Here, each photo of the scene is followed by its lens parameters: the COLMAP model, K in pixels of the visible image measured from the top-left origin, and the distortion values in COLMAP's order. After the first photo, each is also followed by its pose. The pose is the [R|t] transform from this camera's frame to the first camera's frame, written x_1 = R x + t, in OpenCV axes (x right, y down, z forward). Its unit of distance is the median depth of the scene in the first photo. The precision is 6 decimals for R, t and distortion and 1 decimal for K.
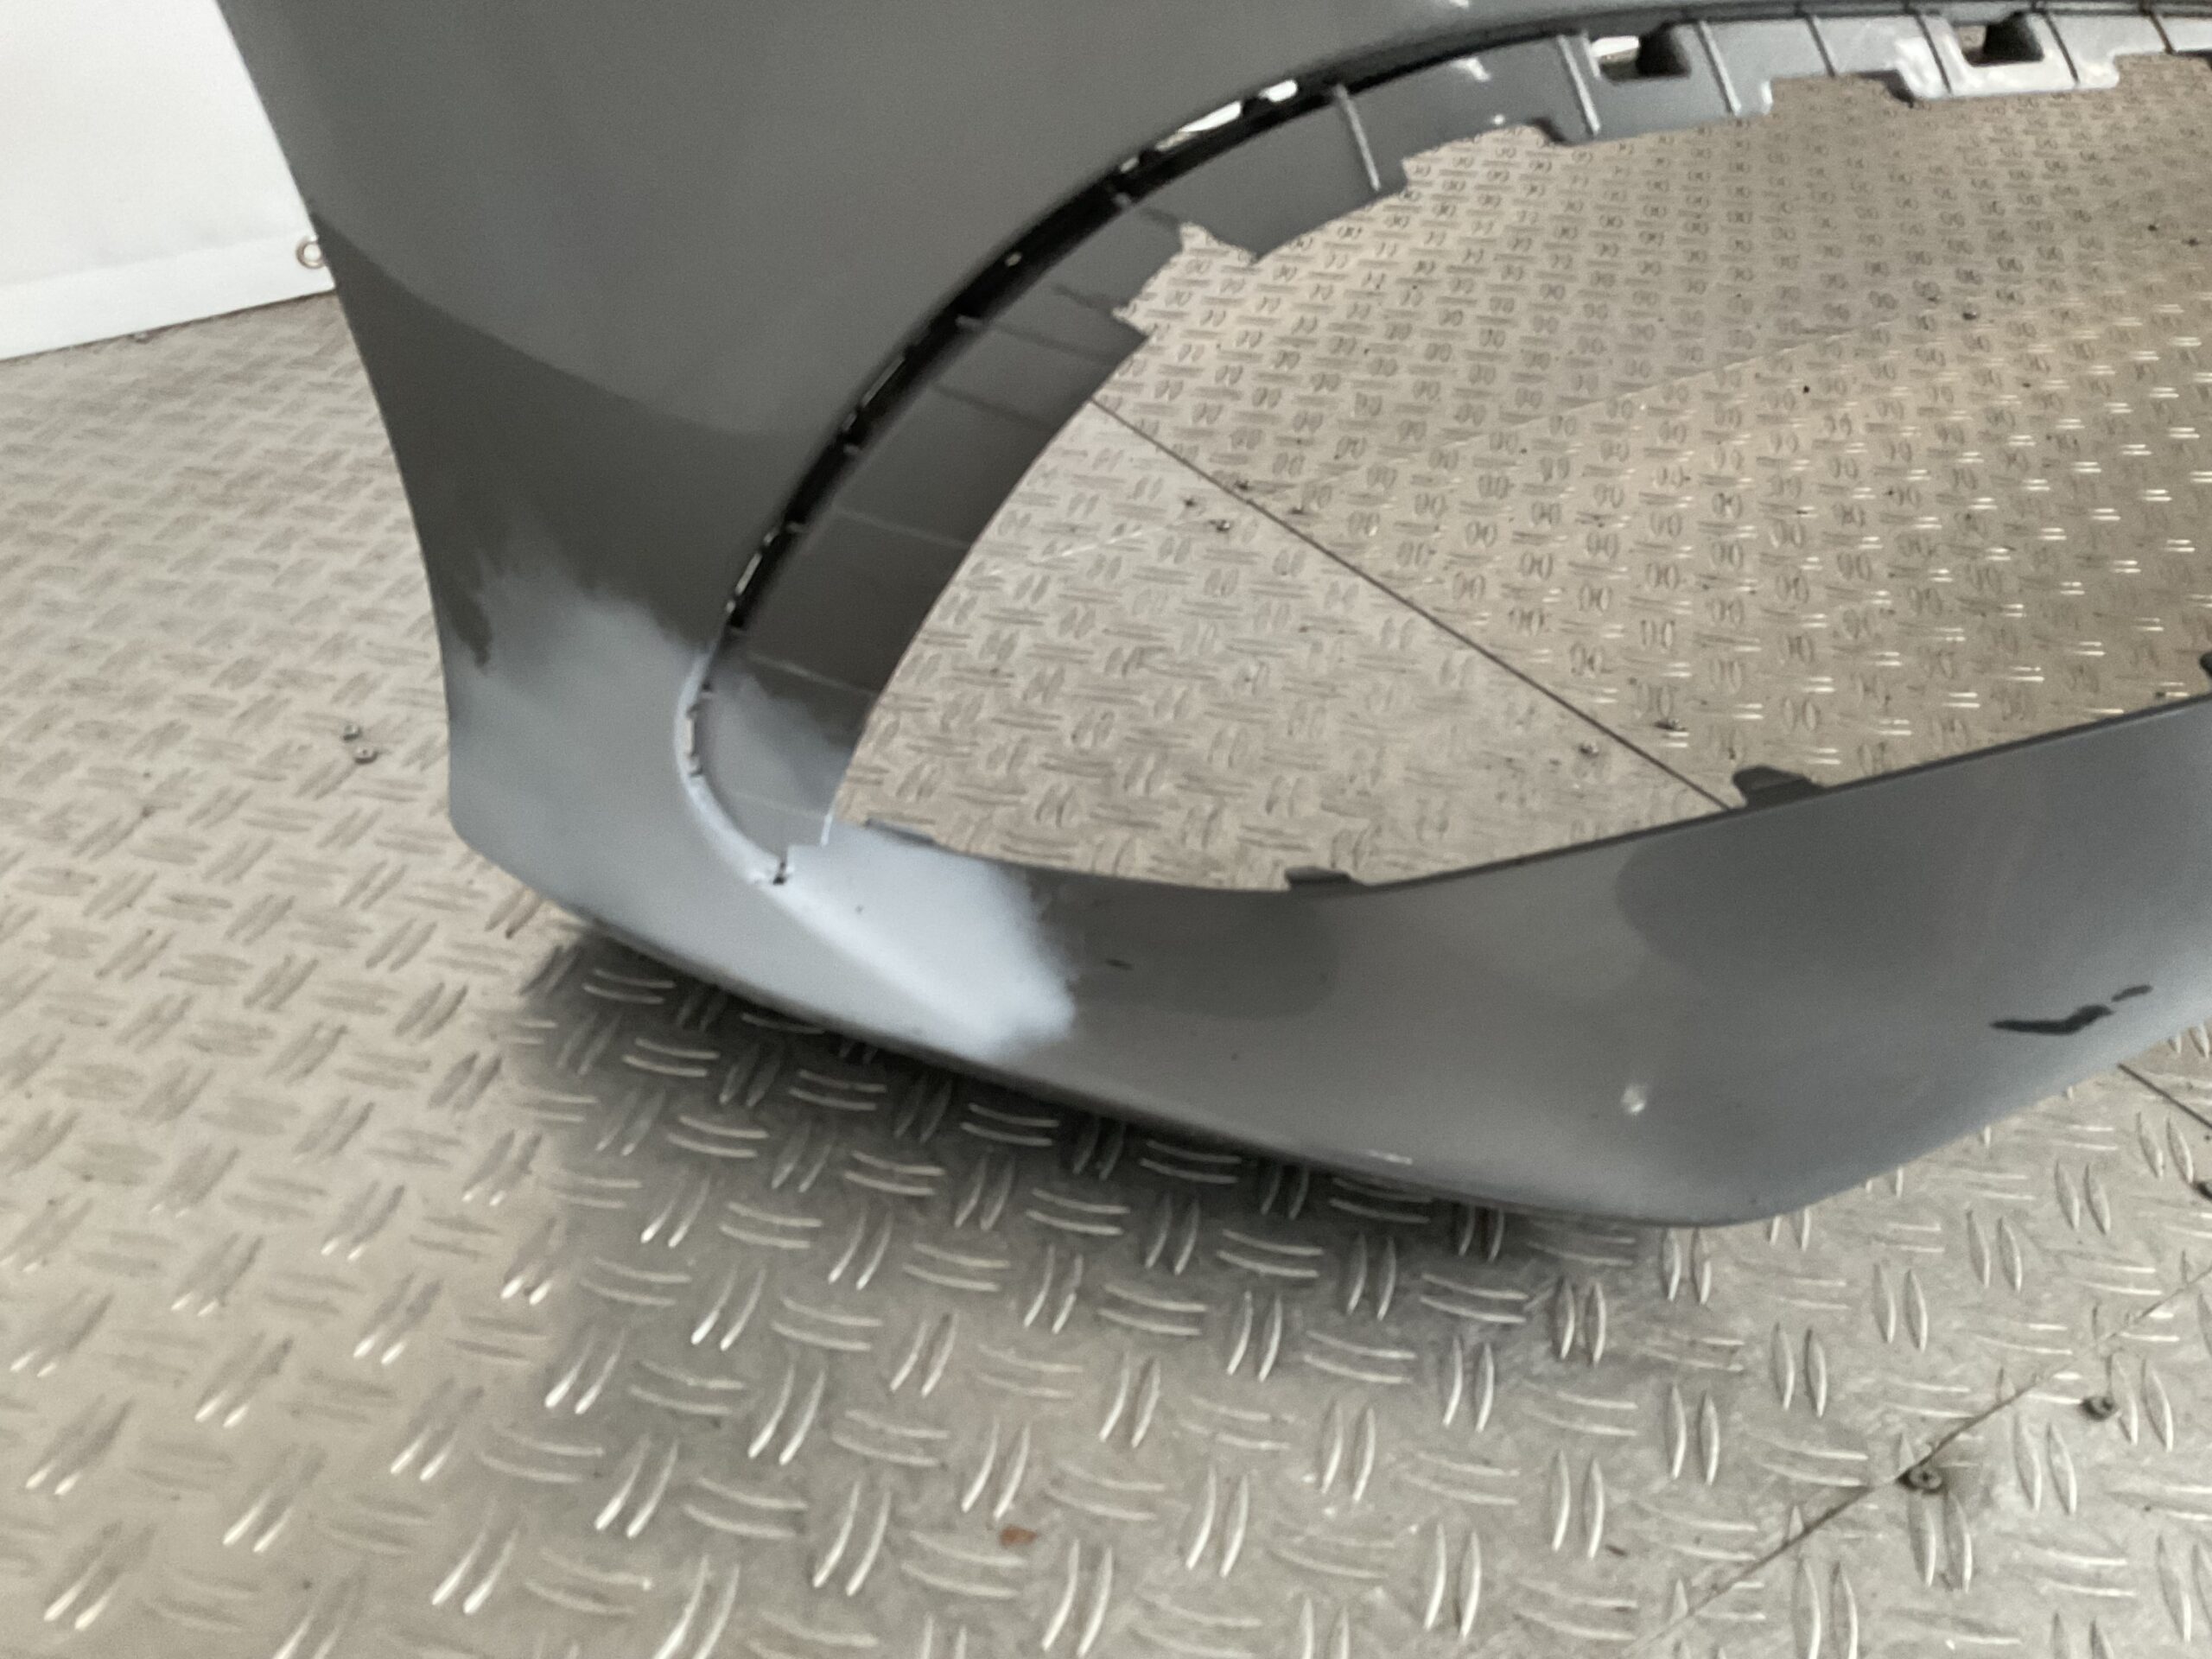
lens RADIAL K [[1860.5, 0, 1120.6], [0, 1860.5, 825.5], [0, 0, 1]] dist [0.087198, -0.173315]
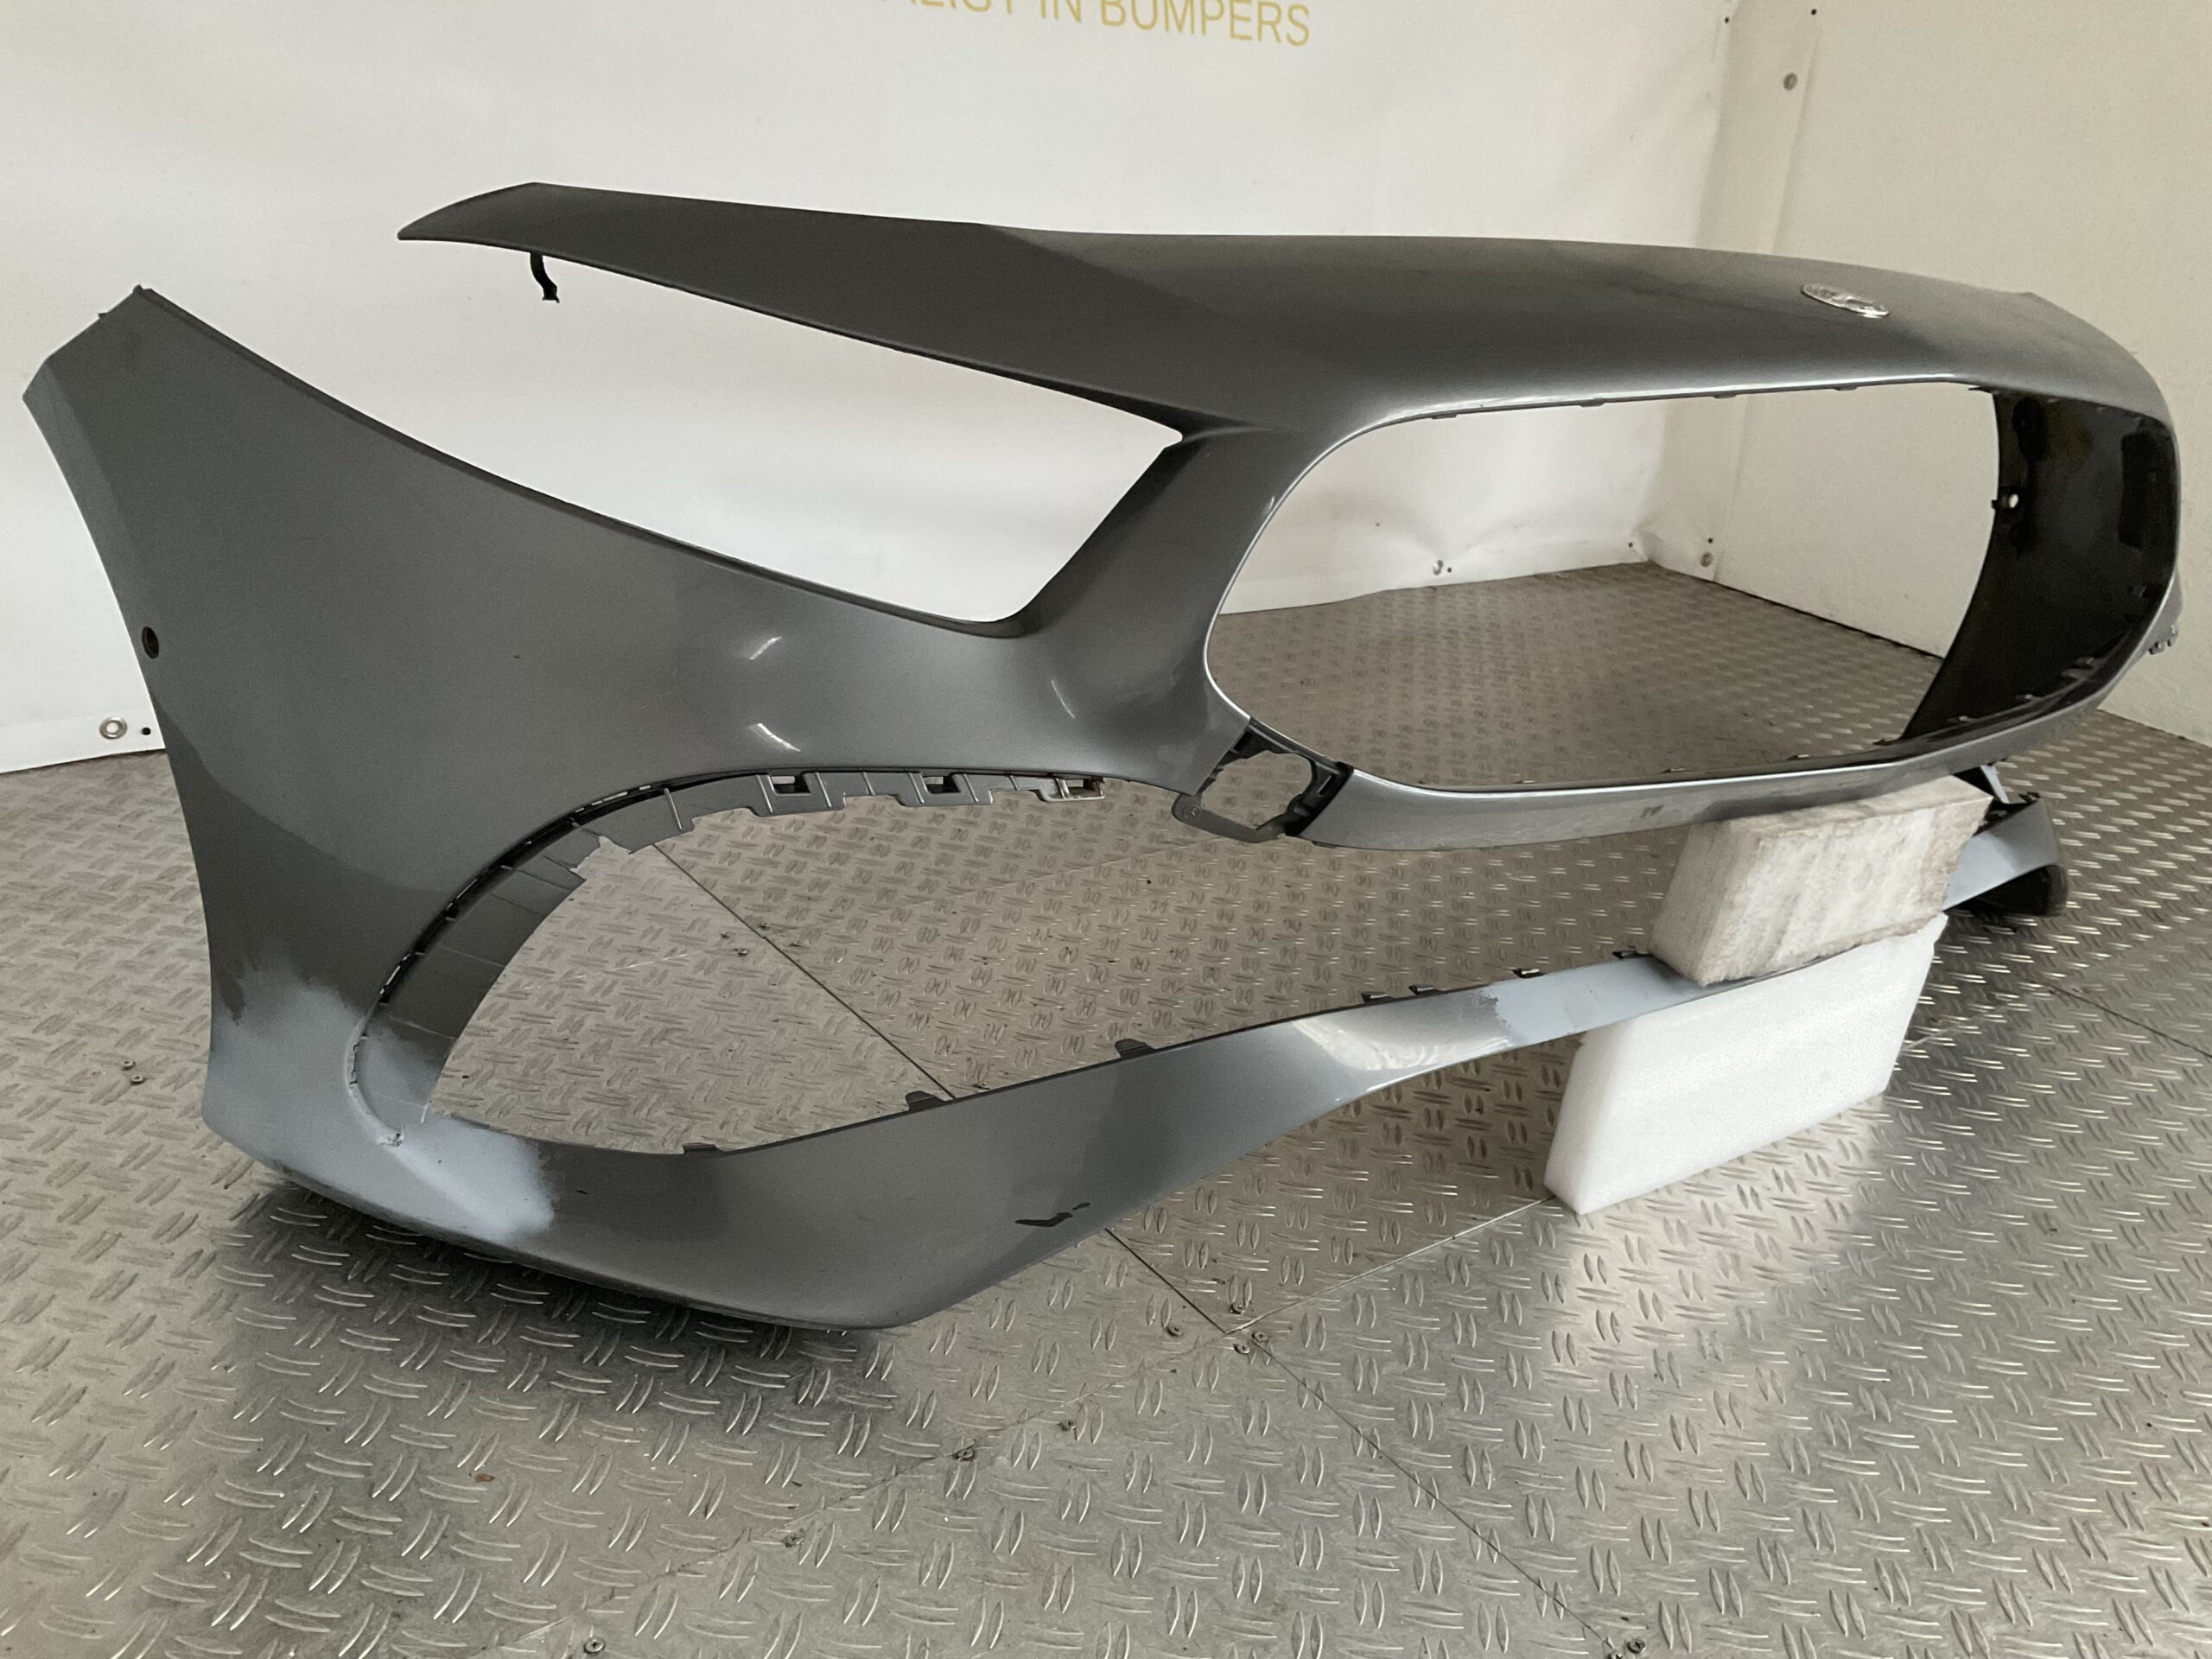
lens RADIAL K [[1860.5, 0, 1122.2], [0, 1860.5, 816.4], [0, 0, 1]] dist [0.087198, -0.173315]
pose [[0.988149, 0.053902, 0.143721, 0.211904], [-0.020698, 0.974554, -0.223197, 0.101398], [-0.152095, 0.217577, 0.964120, -0.845018]]
